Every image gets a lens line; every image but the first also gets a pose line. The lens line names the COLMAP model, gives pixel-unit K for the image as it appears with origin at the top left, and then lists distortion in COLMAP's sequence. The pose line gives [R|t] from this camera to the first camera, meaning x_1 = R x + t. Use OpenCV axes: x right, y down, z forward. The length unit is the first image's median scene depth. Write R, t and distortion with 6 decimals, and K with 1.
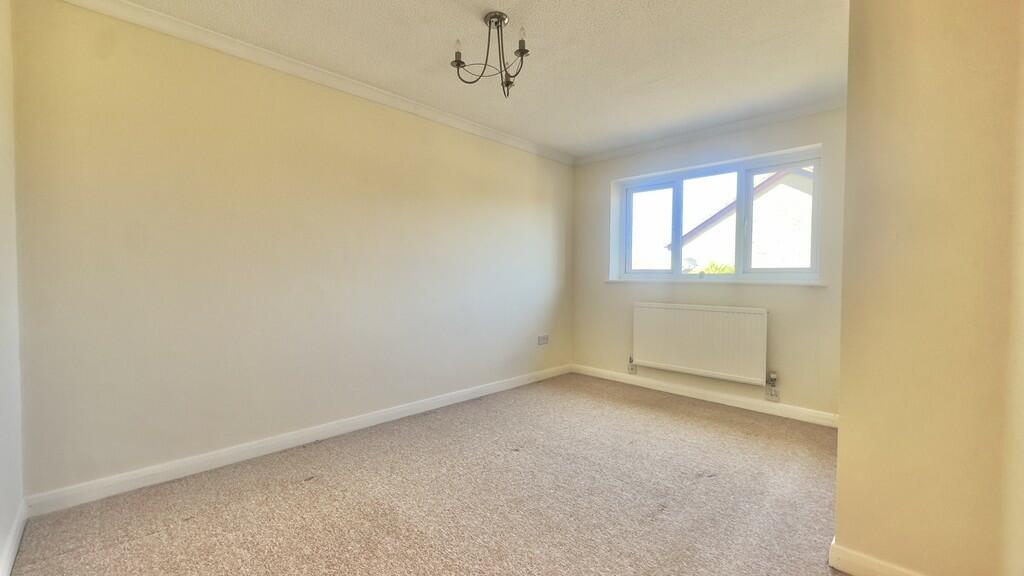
lens RADIAL K [[408.9, 0, 510.0], [0, 408.9, 285.8], [0, 0, 1]] dist [-0.002230, -0.000136]
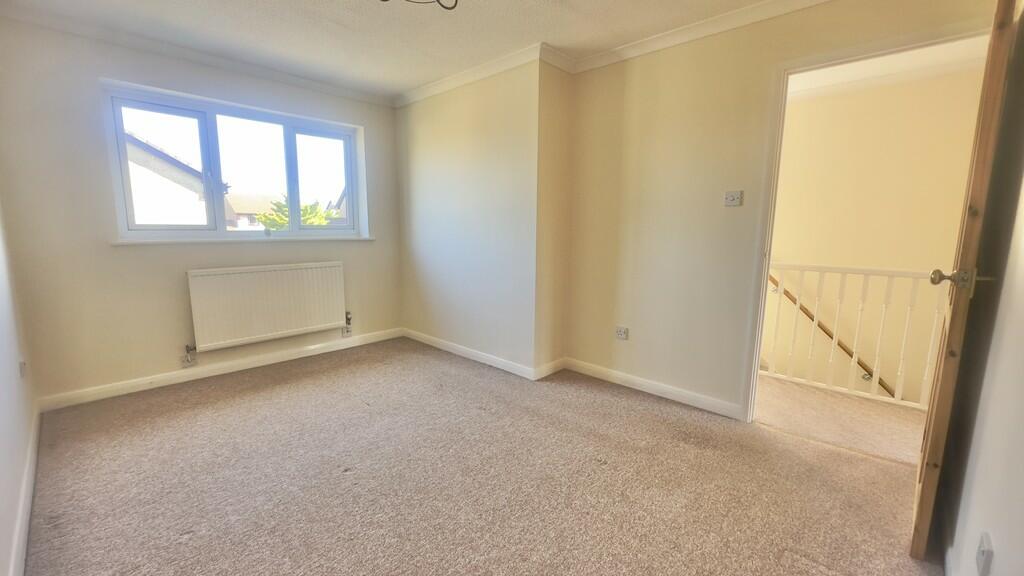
lens RADIAL K [[408.9, 0, 510.5], [0, 408.9, 286.3], [0, 0, 1]] dist [-0.002230, -0.000136]
pose [[-0.024137, -0.147733, 0.988733, -0.535653], [0.016612, 0.988825, 0.148153, -0.037475], [-0.999571, 0.020000, -0.021413, 0.535868]]
